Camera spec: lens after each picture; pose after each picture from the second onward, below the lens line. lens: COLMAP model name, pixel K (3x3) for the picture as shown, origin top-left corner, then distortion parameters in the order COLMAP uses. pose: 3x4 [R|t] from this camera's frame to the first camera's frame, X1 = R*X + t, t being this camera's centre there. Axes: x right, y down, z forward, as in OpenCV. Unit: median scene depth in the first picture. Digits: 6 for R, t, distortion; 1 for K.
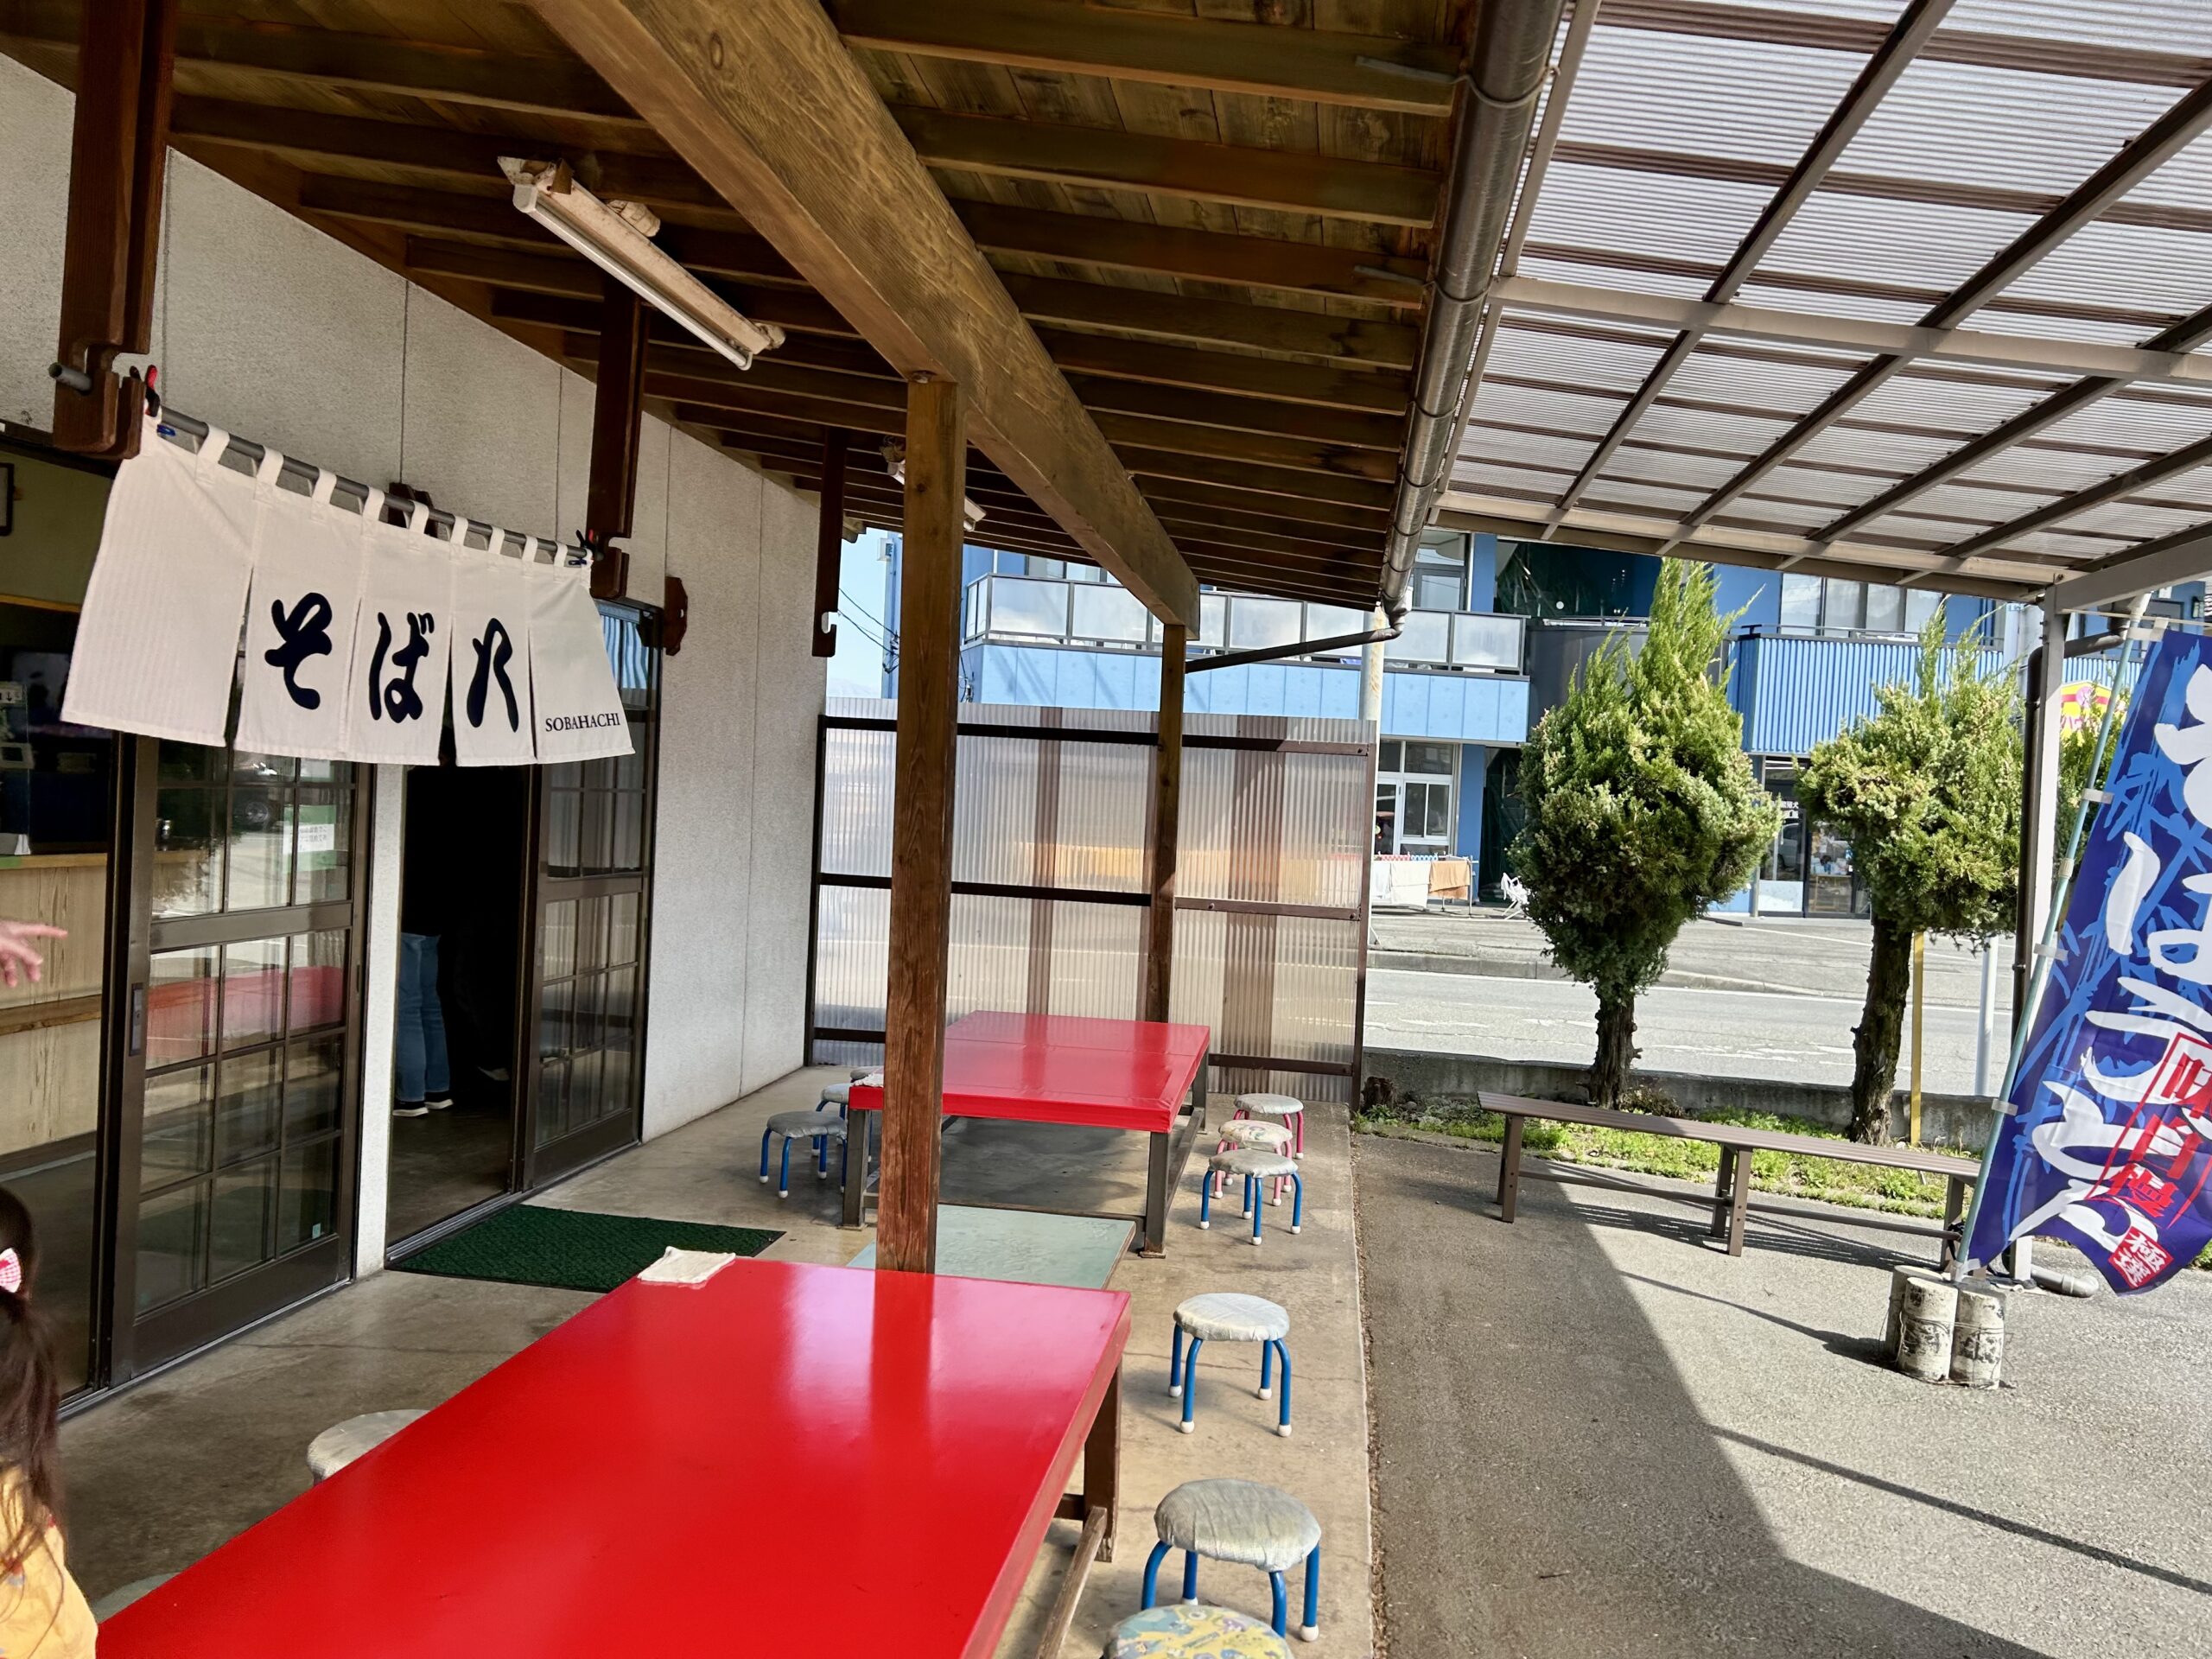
lens RADIAL K [[1599.6, 0, 1109.6], [0, 1599.6, 835.4], [0, 0, 1]] dist [-0.025981, -0.005600]
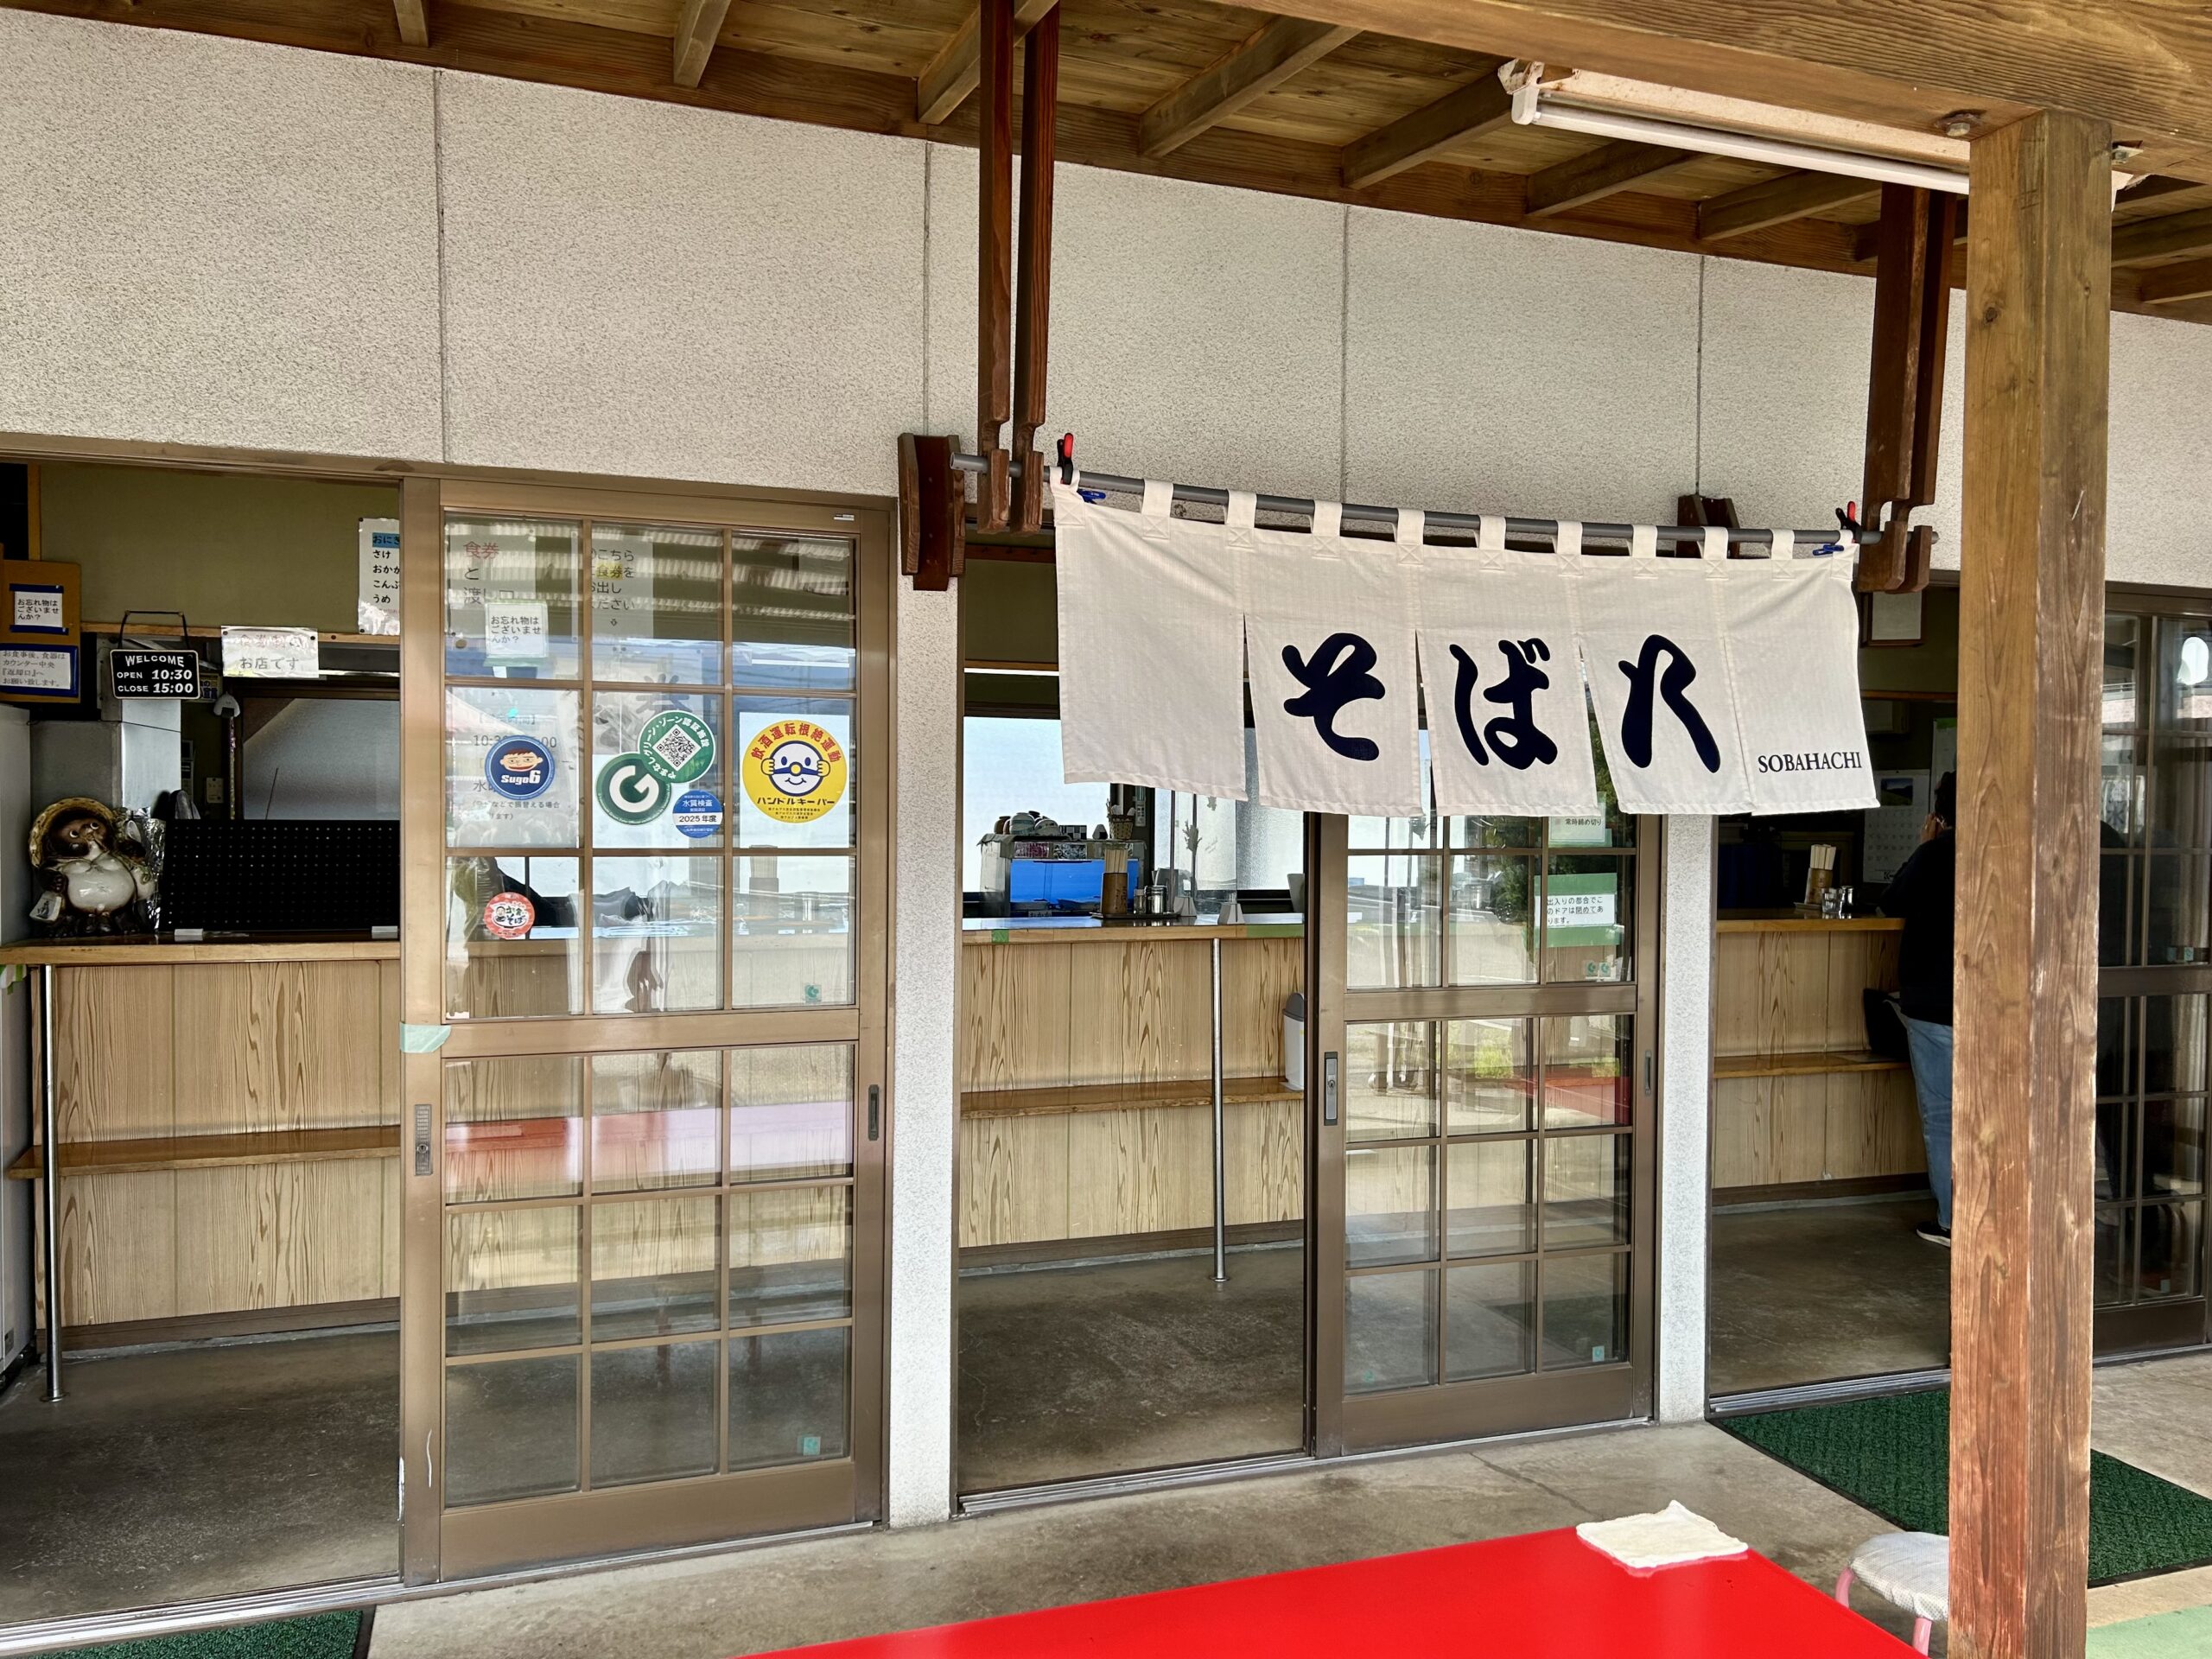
lens RADIAL K [[1599.6, 0, 1107.9], [0, 1599.6, 820.7], [0, 0, 1]] dist [-0.025981, -0.005600]
pose [[0.427746, -0.039564, -0.903033, 0.227114], [-0.010731, 0.998749, -0.048840, 0.000175], [0.903835, 0.030582, 0.426787, 0.434948]]
